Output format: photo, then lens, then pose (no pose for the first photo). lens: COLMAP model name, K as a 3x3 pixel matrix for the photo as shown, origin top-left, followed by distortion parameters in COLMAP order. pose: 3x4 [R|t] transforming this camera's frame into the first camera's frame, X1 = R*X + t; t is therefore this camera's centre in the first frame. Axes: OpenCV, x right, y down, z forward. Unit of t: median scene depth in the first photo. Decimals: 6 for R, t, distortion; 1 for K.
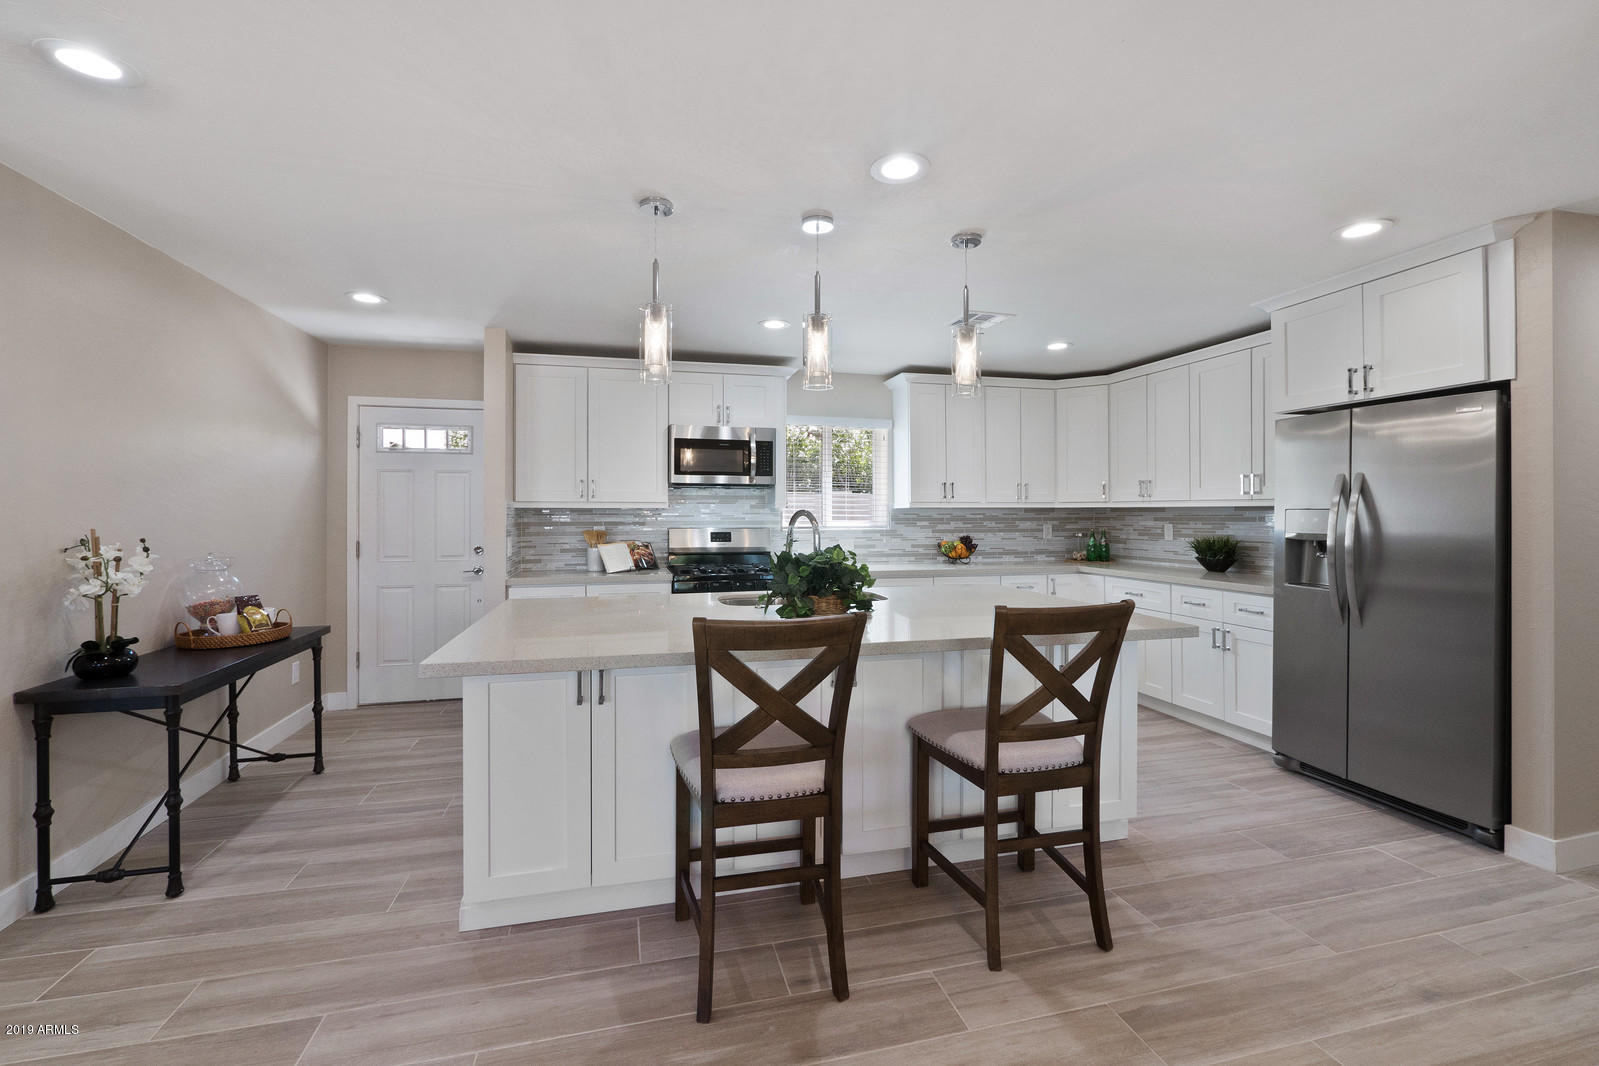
lens RADIAL K [[677.8, 0, 793.2], [0, 677.8, 518.5], [0, 0, 1]] dist [-0.003692, 0.000319]
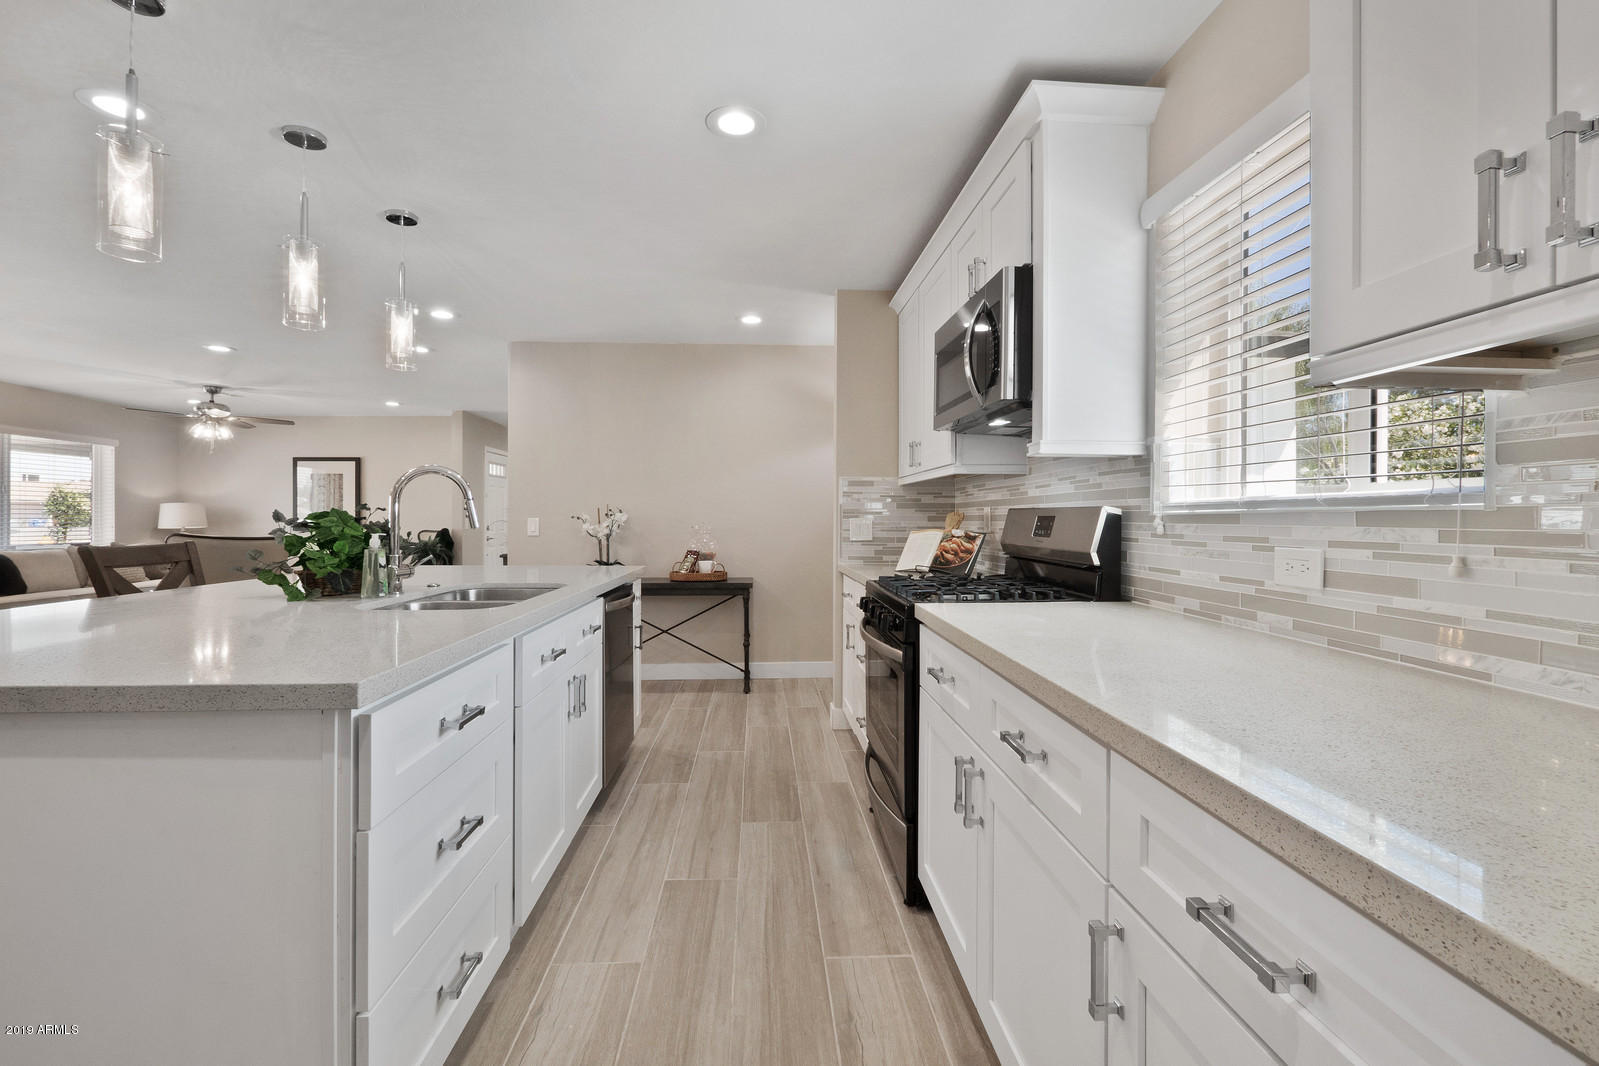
lens RADIAL K [[677.8, 0, 793.2], [0, 677.8, 518.5], [0, 0, 1]] dist [-0.003692, 0.000319]
pose [[-0.181646, 0.000757, -0.983364, 0.354721], [-0.006787, 0.999975, 0.002023, 0.019556], [0.983340, 0.007042, -0.181637, 0.820355]]
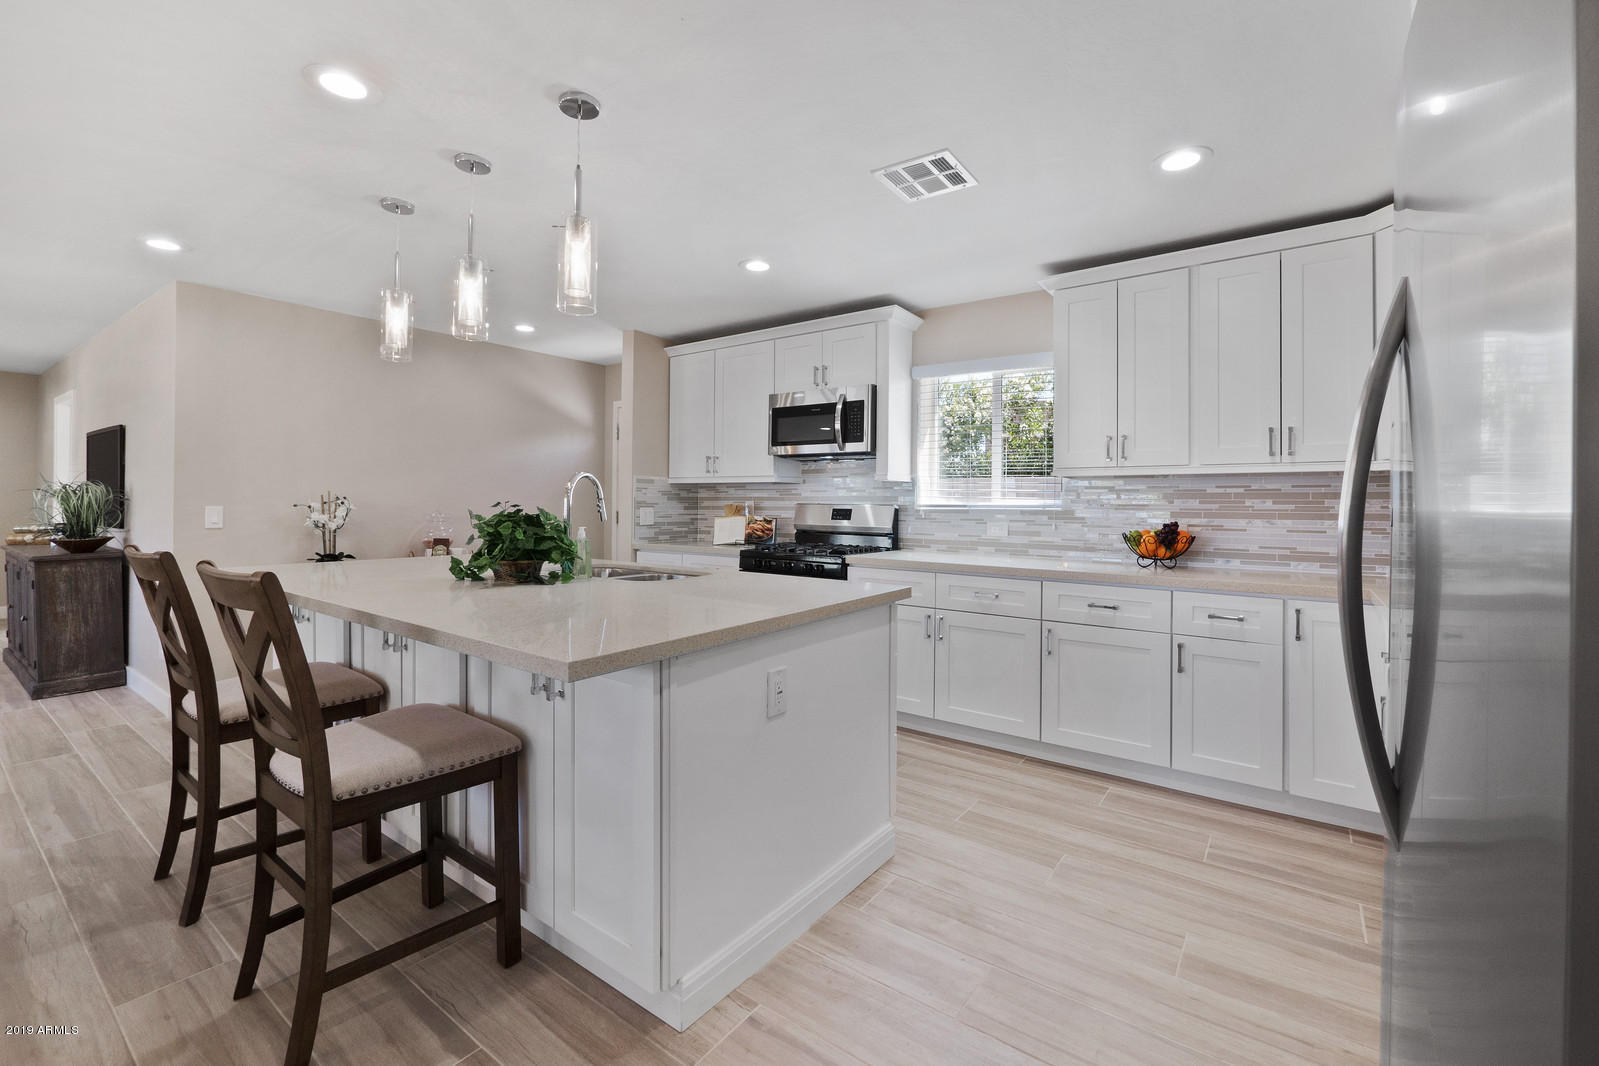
lens RADIAL K [[671.3, 0, 800.7], [0, 671.3, 498.2], [0, 0, 1]] dist [-0.005661, 0.000282]
pose [[0.642594, 0.000362, -0.766207, 0.479592], [-0.012485, 0.999872, -0.009998, 0.013762], [0.766105, 0.015991, 0.642517, 0.351420]]
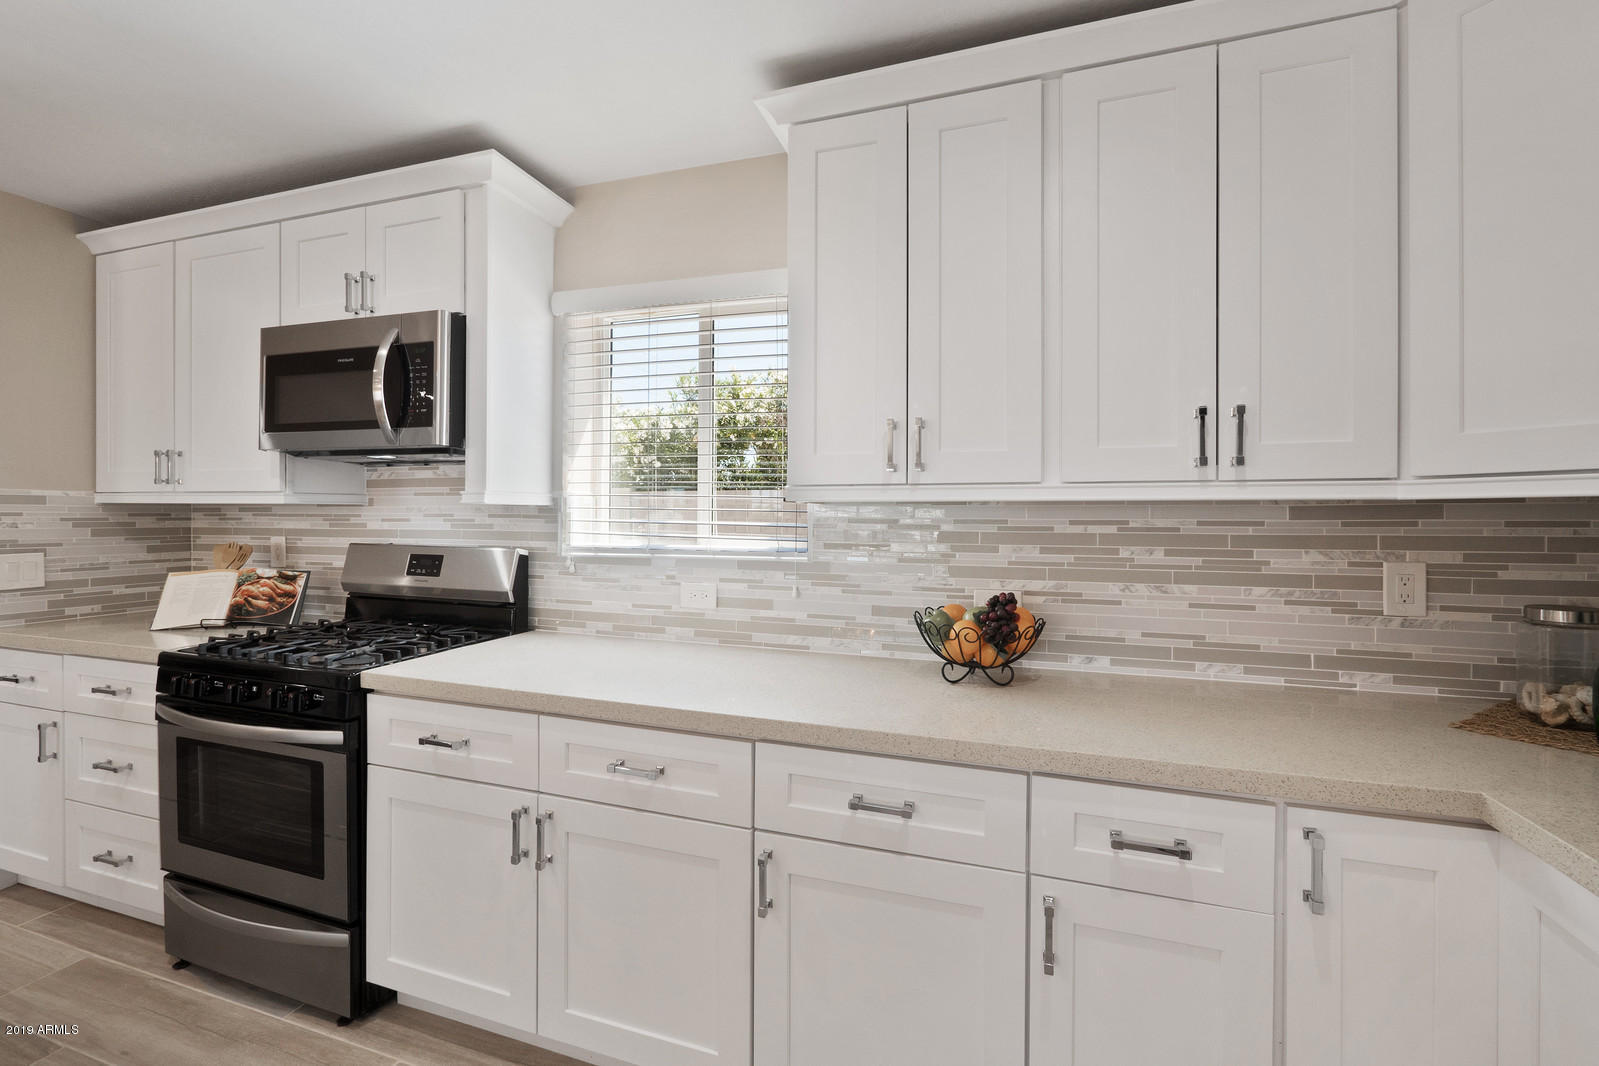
lens RADIAL K [[677.8, 0, 793.2], [0, 677.8, 518.5], [0, 0, 1]] dist [-0.003692, 0.000319]
pose [[0.844775, 0.008672, -0.535051, 0.325196], [-0.008555, 0.999960, 0.002700, -0.008121], [0.535053, 0.002297, 0.844815, 0.663328]]
